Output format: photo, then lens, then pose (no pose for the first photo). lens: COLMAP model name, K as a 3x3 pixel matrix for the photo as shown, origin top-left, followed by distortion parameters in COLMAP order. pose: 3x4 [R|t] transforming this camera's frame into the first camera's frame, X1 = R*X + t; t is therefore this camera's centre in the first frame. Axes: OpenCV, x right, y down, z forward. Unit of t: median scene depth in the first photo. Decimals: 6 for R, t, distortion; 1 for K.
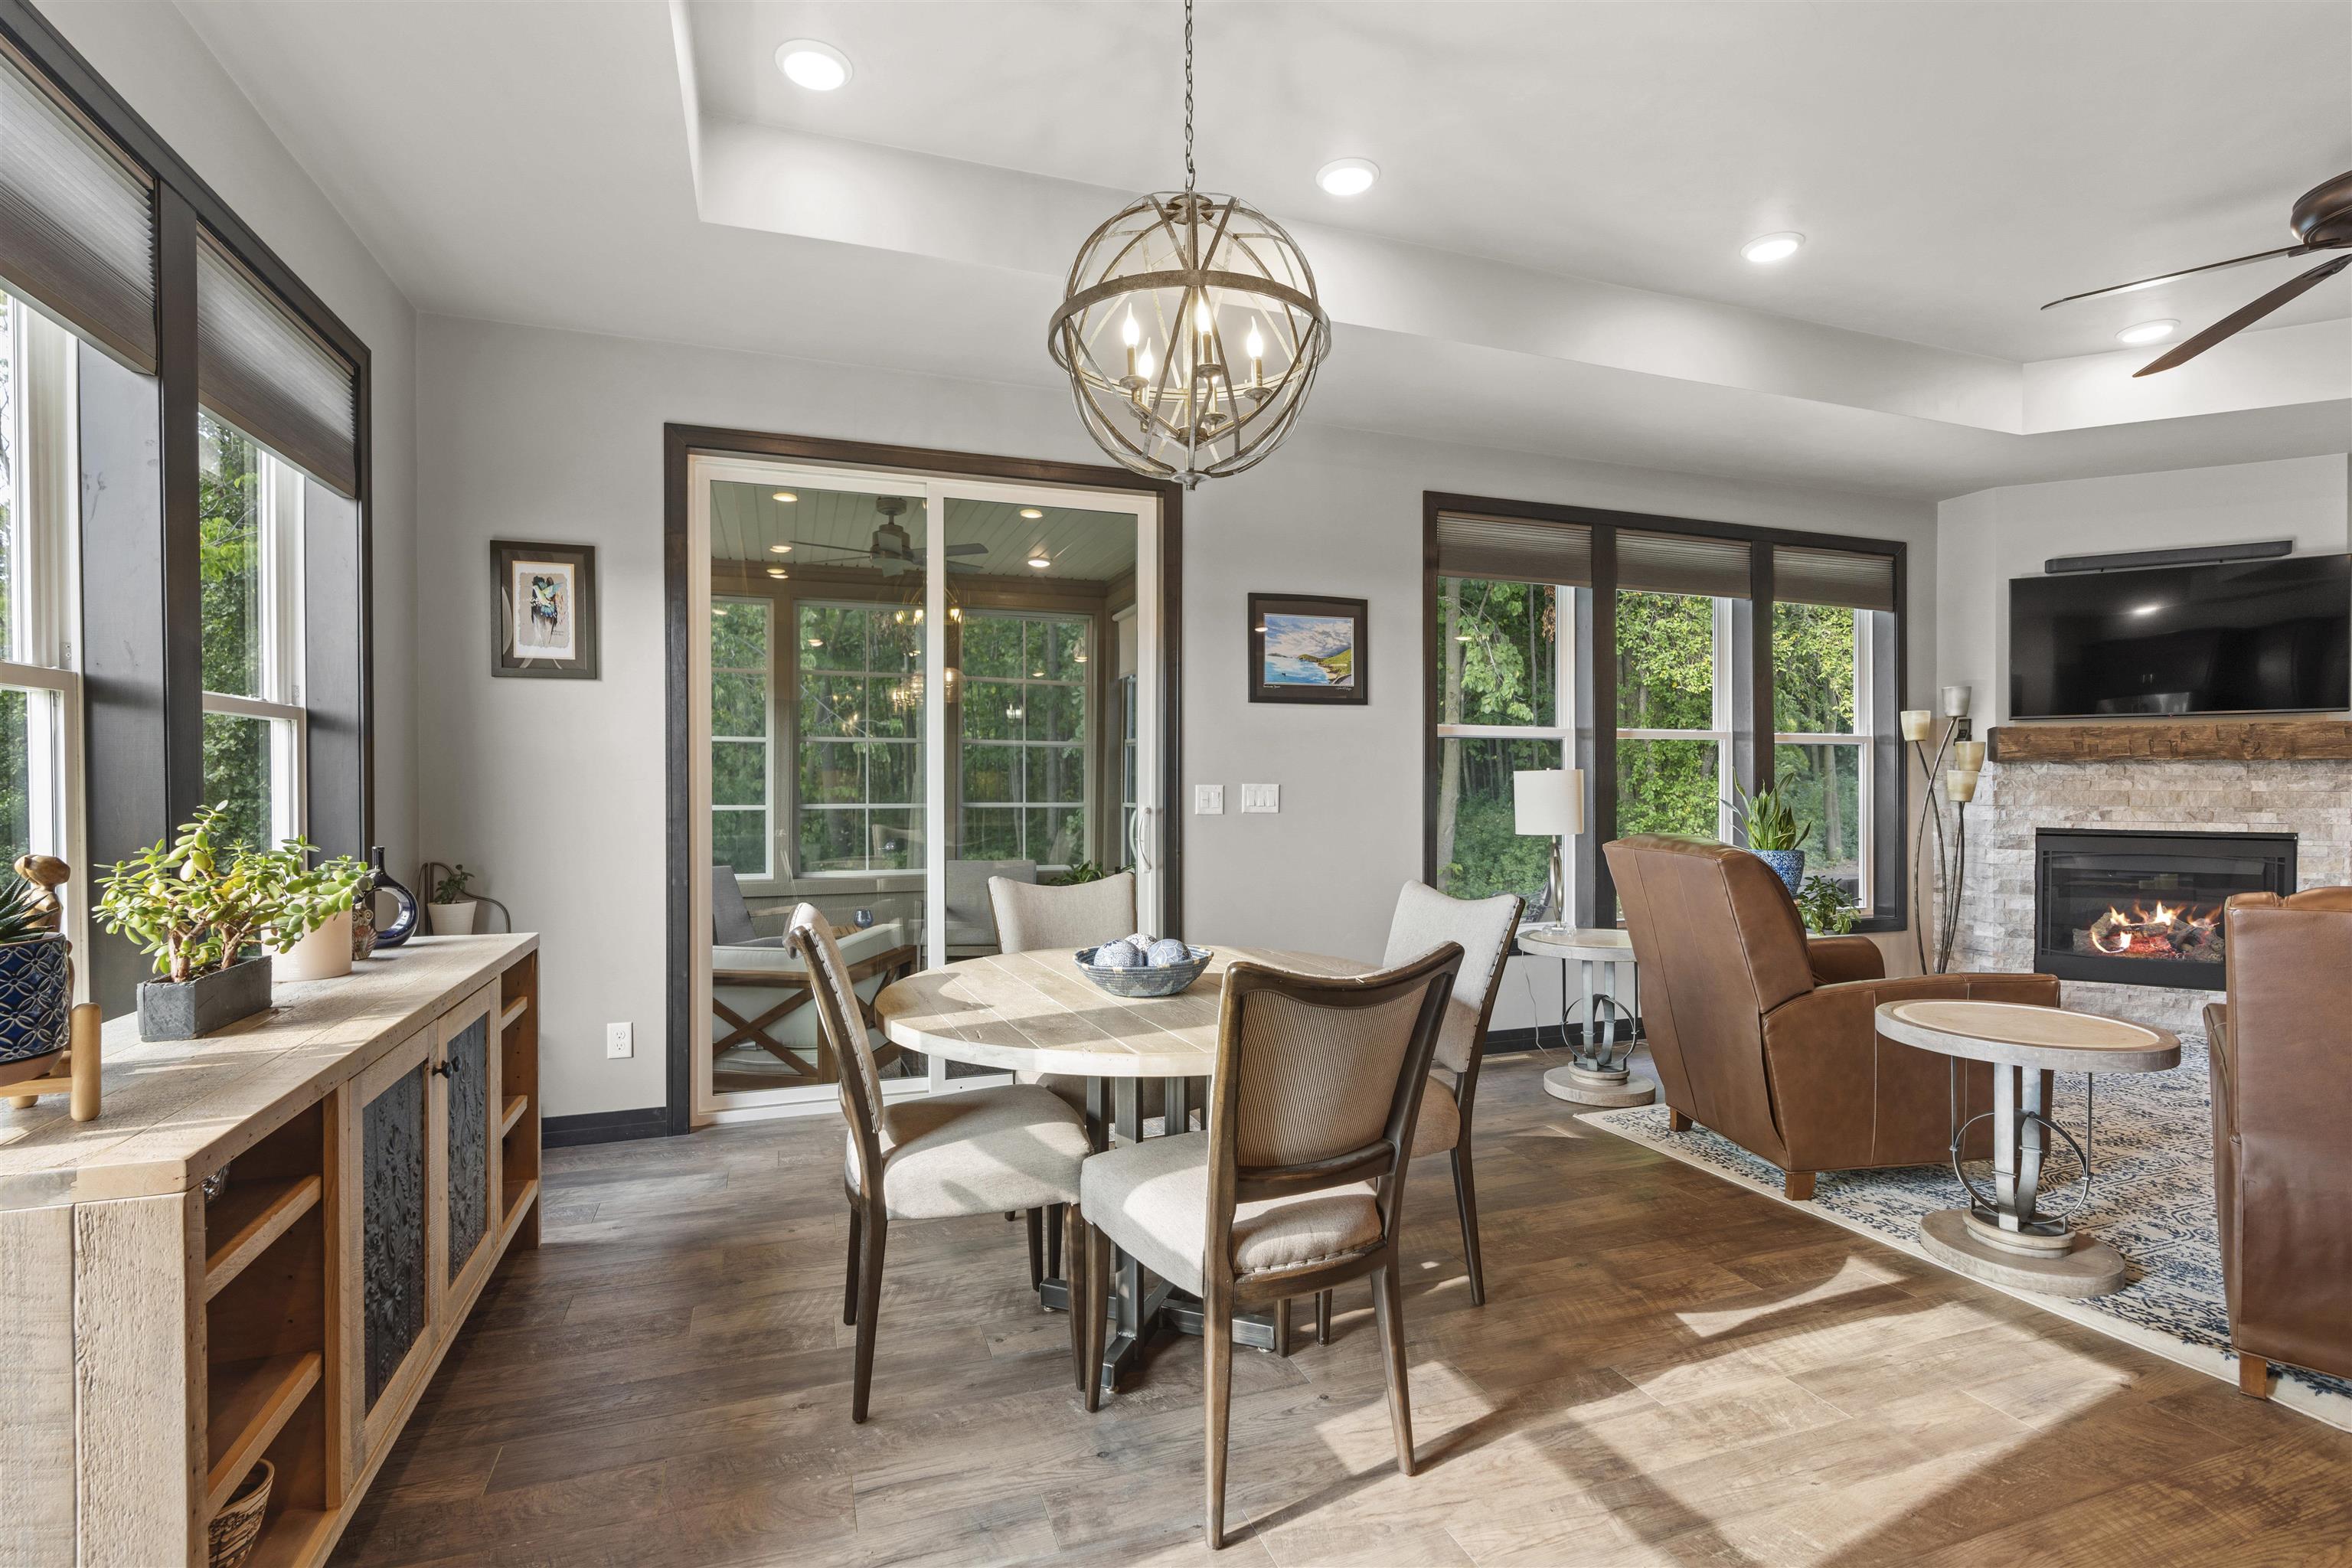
lens RADIAL K [[1068.3, 0, 1154.5], [0, 1068.3, 795.0], [0, 0, 1]] dist [-0.003199, 0.000375]
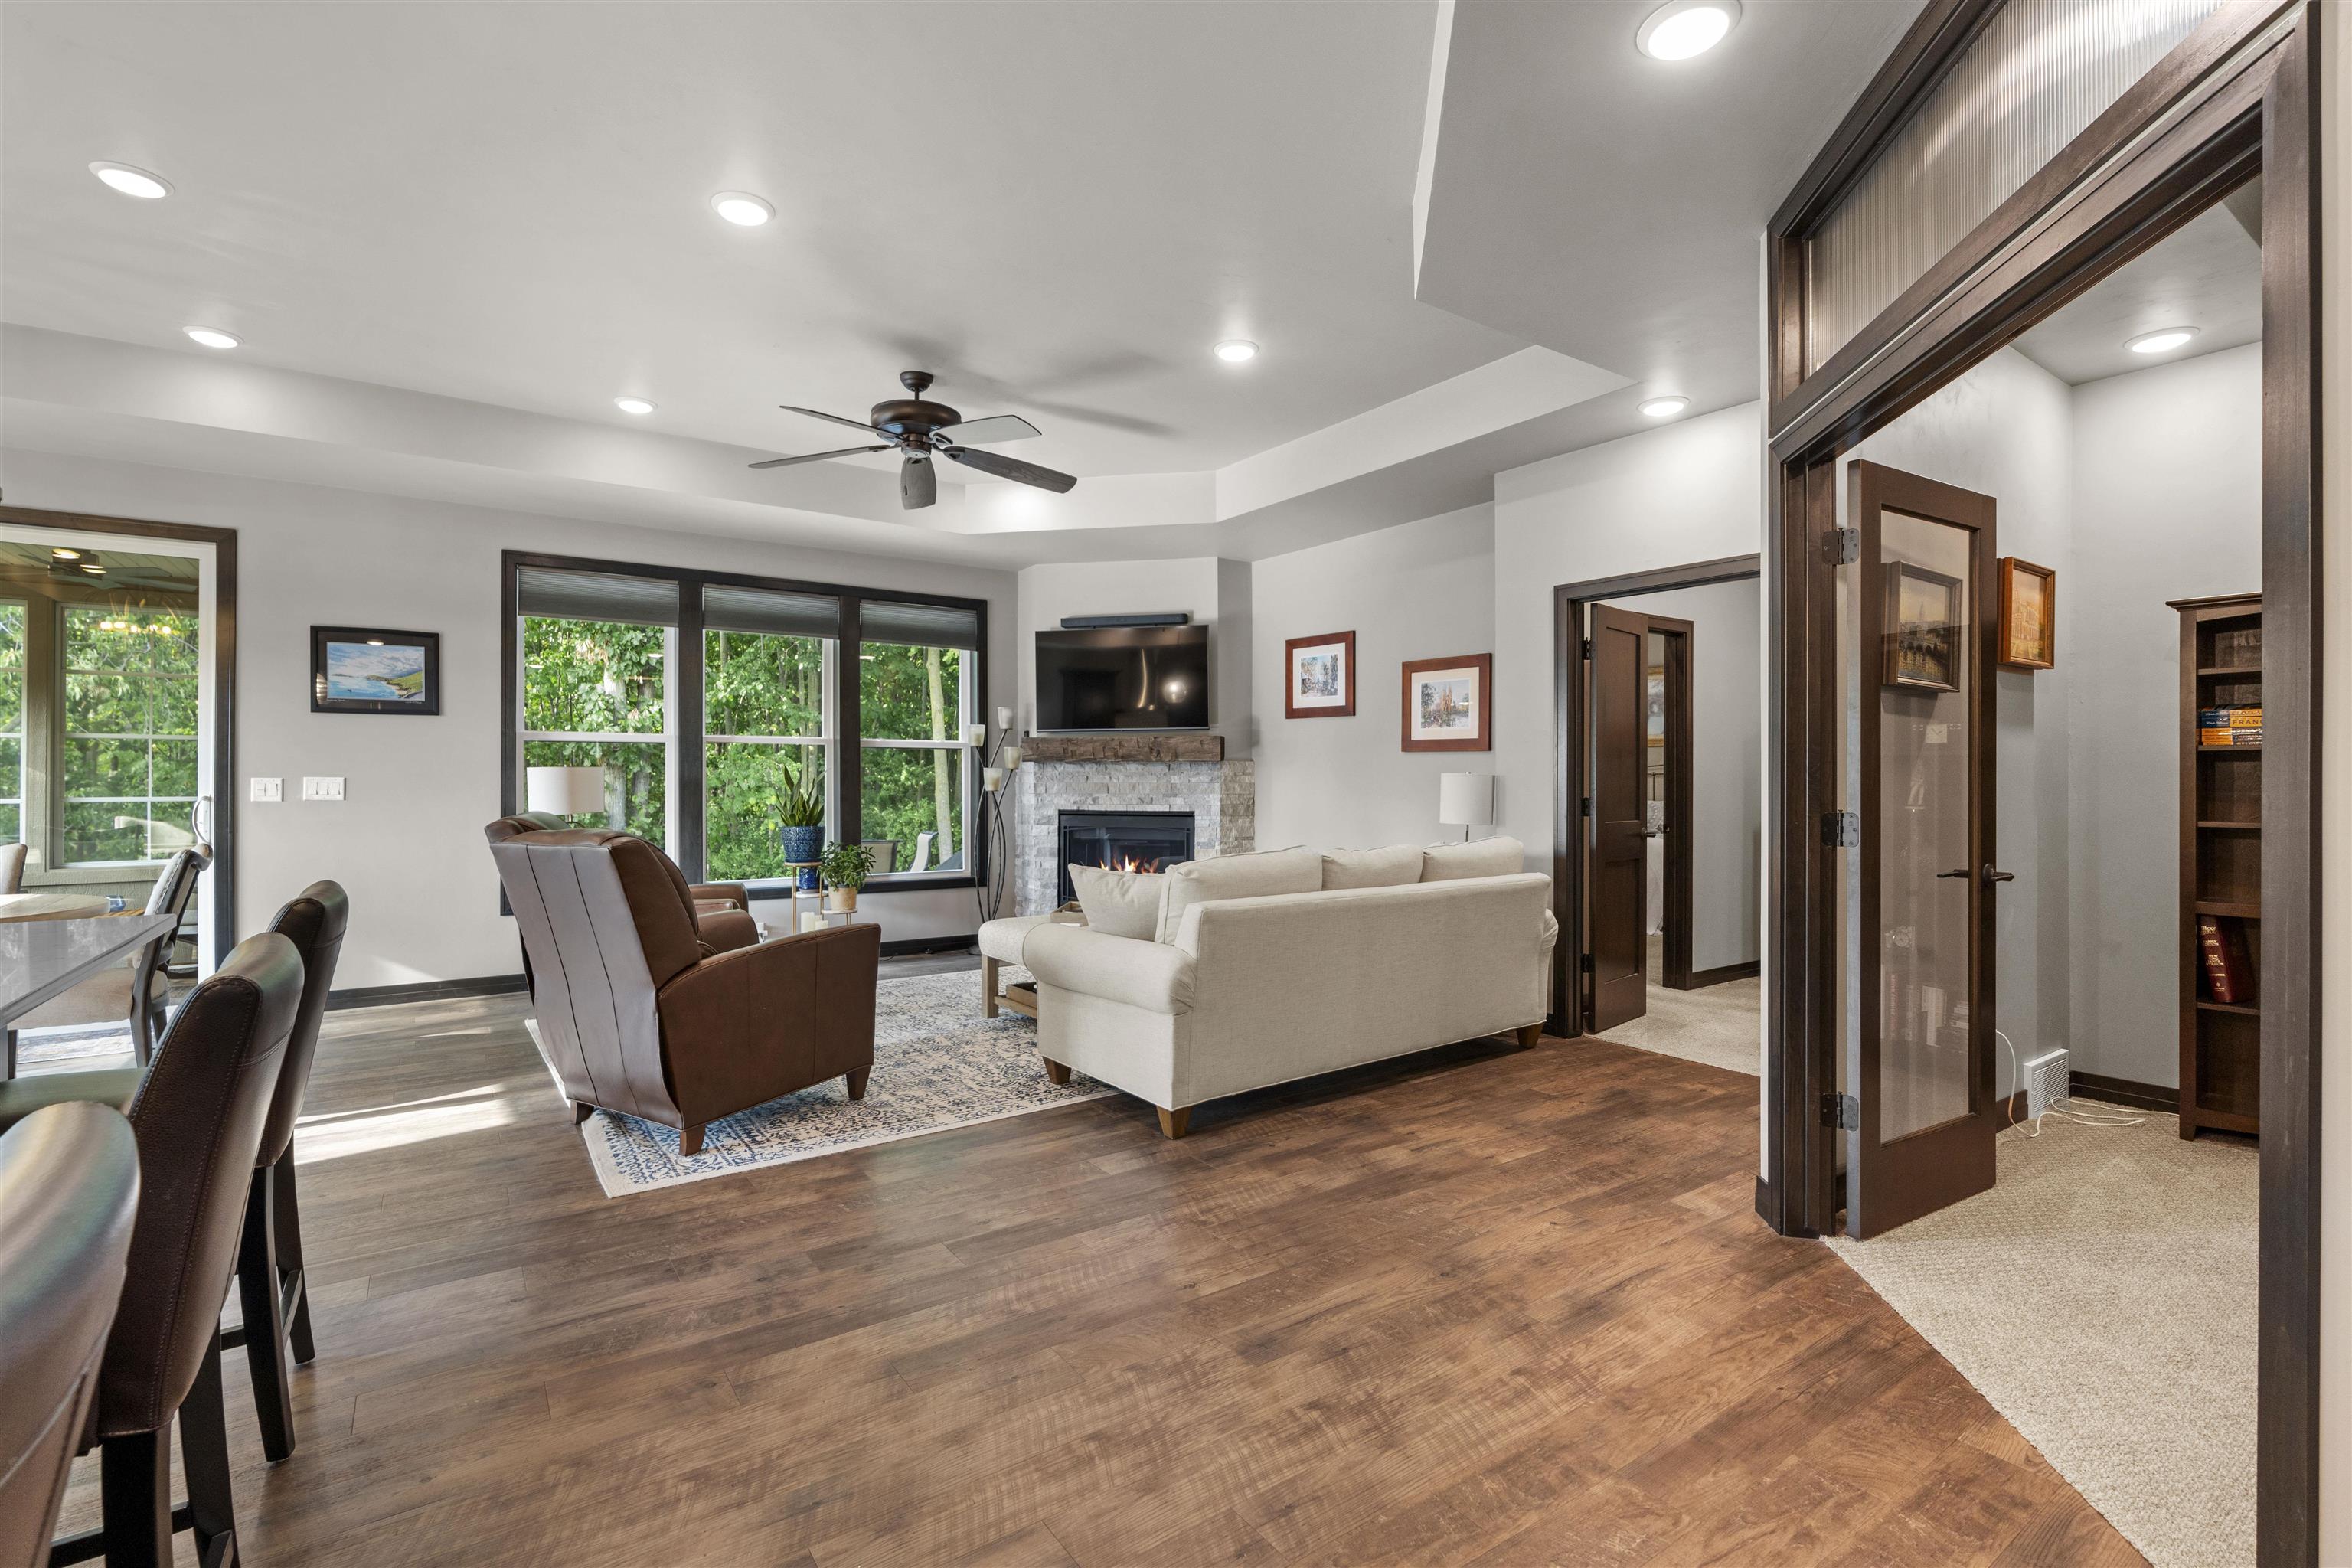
lens RADIAL K [[1068.3, 0, 1174.6], [0, 1068.3, 769.3], [0, 0, 1]] dist [-0.003199, 0.000375]
pose [[0.962701, 0.002602, 0.270553, 0.639601], [0.002588, 0.999819, -0.018825, 0.005220], [-0.270554, 0.018823, 0.962521, -0.419678]]
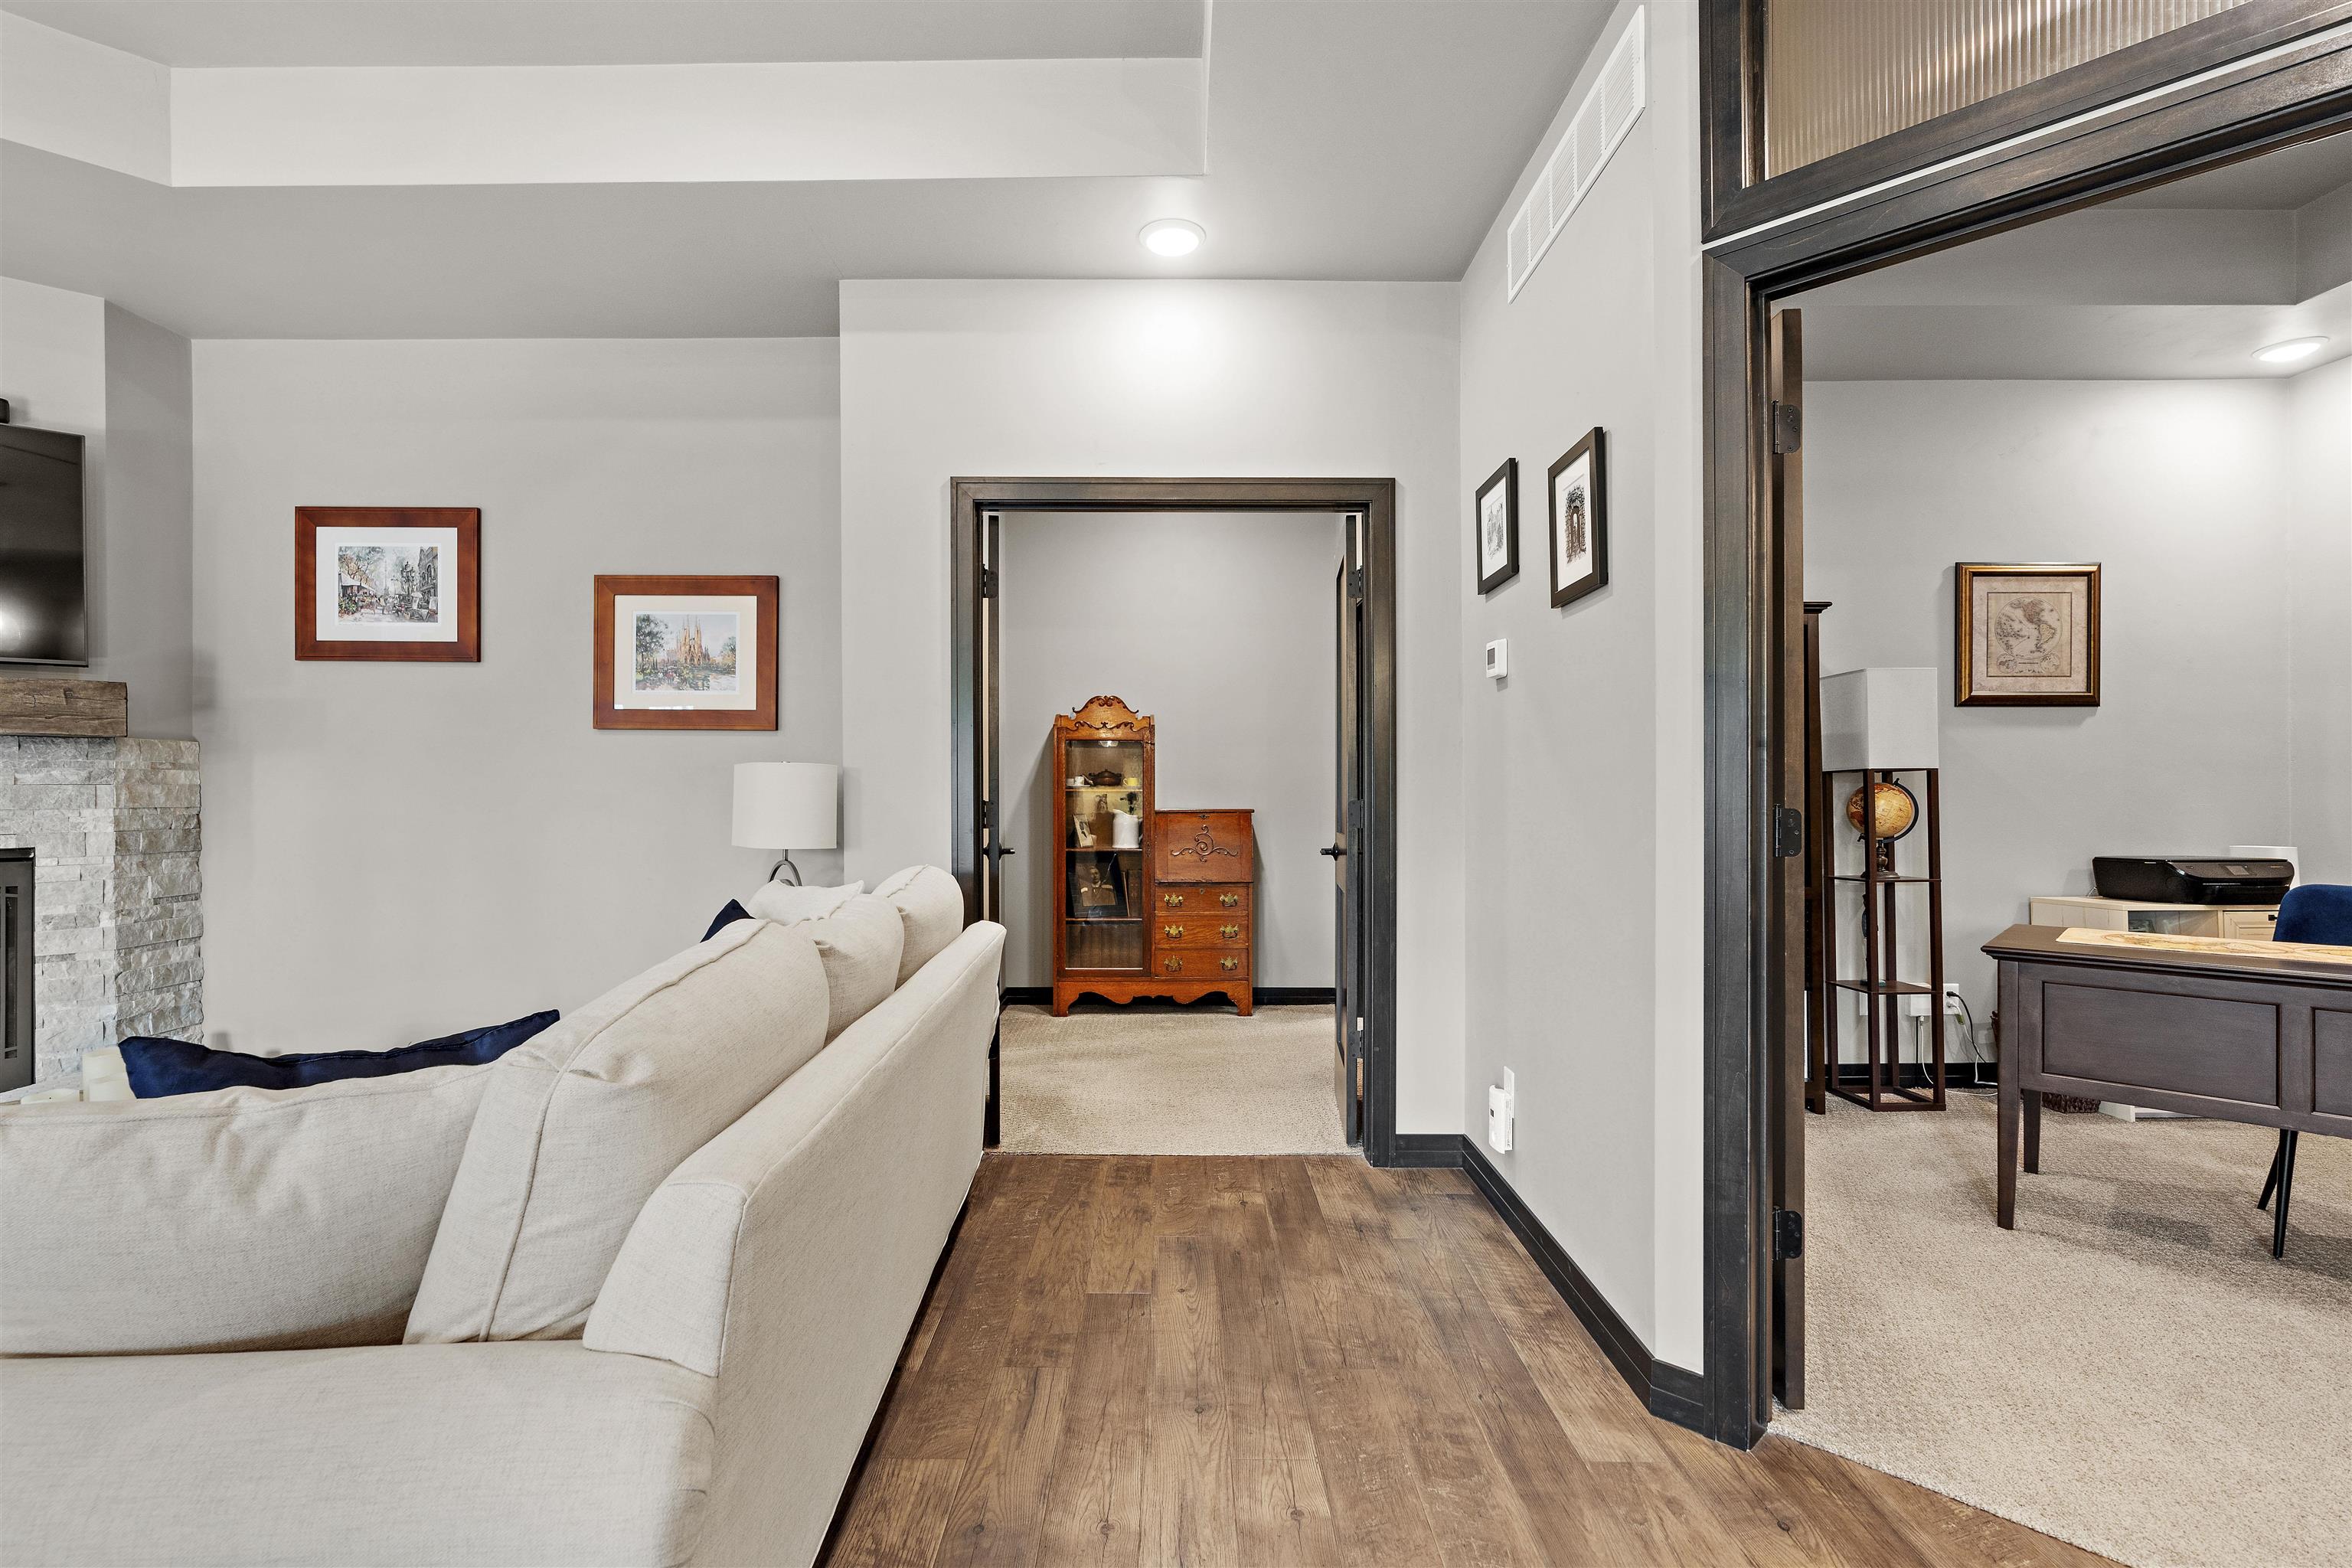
lens RADIAL K [[1068.3, 0, 1173.5], [0, 1068.3, 779.9], [0, 0, 1]] dist [-0.003199, 0.000375]
pose [[0.337106, 0.003703, 0.941460, 0.683760], [0.013148, 0.999876, -0.008641, 0.008364], [-0.941375, 0.015291, 0.337015, 0.108853]]
